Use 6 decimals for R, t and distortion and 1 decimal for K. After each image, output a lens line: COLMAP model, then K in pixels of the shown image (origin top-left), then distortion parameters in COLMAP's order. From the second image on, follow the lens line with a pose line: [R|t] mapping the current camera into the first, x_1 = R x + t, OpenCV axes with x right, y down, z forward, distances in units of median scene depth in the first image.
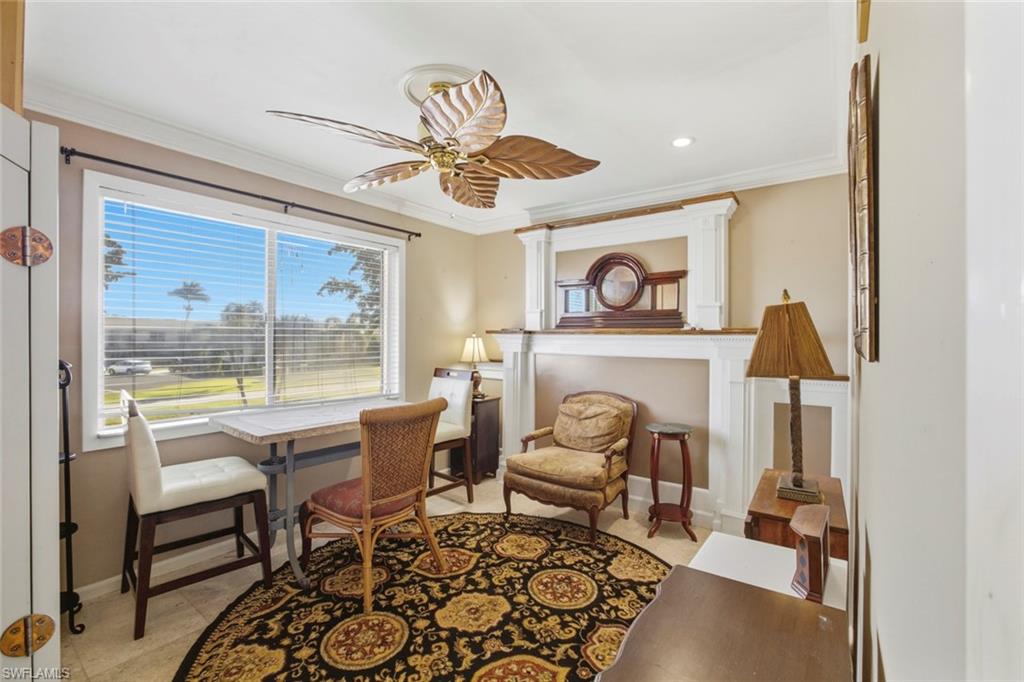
lens RADIAL K [[449.2, 0, 512.0], [0, 449.2, 341.0], [0, 0, 1]] dist [-0.001201, 0.000097]
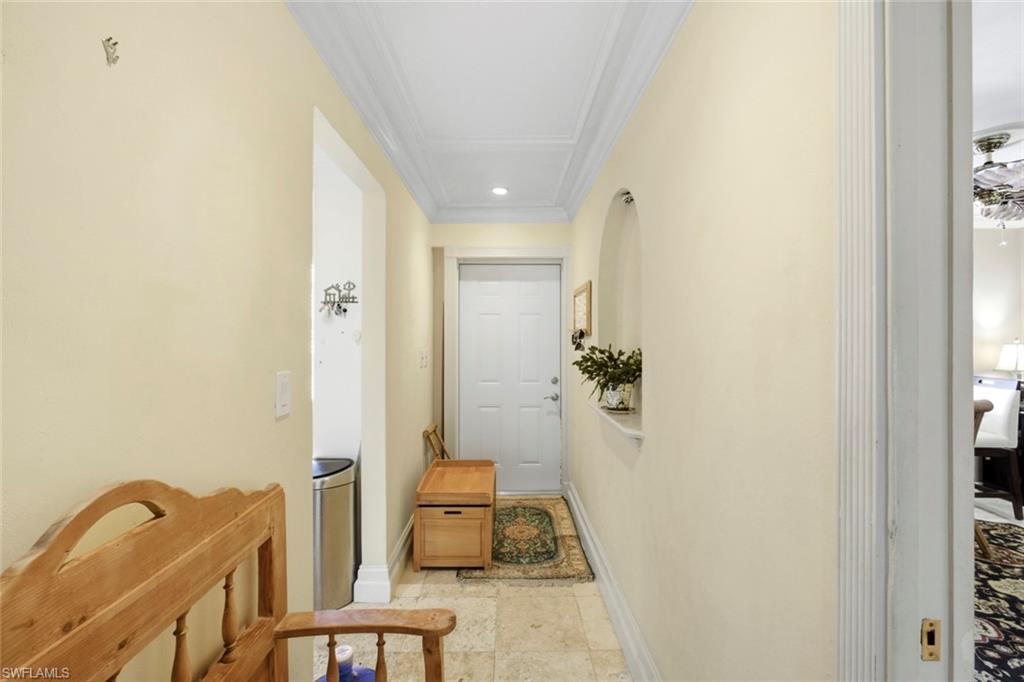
lens RADIAL K [[442.5, 0, 508.6], [0, 442.5, 337.7], [0, 0, 1]] dist [-0.019308, 0.005468]
pose [[0.603536, -0.017562, -0.797142, -0.005731], [0.003116, 0.999802, -0.019667, -0.009727], [0.797329, 0.009386, 0.603471, -0.522264]]
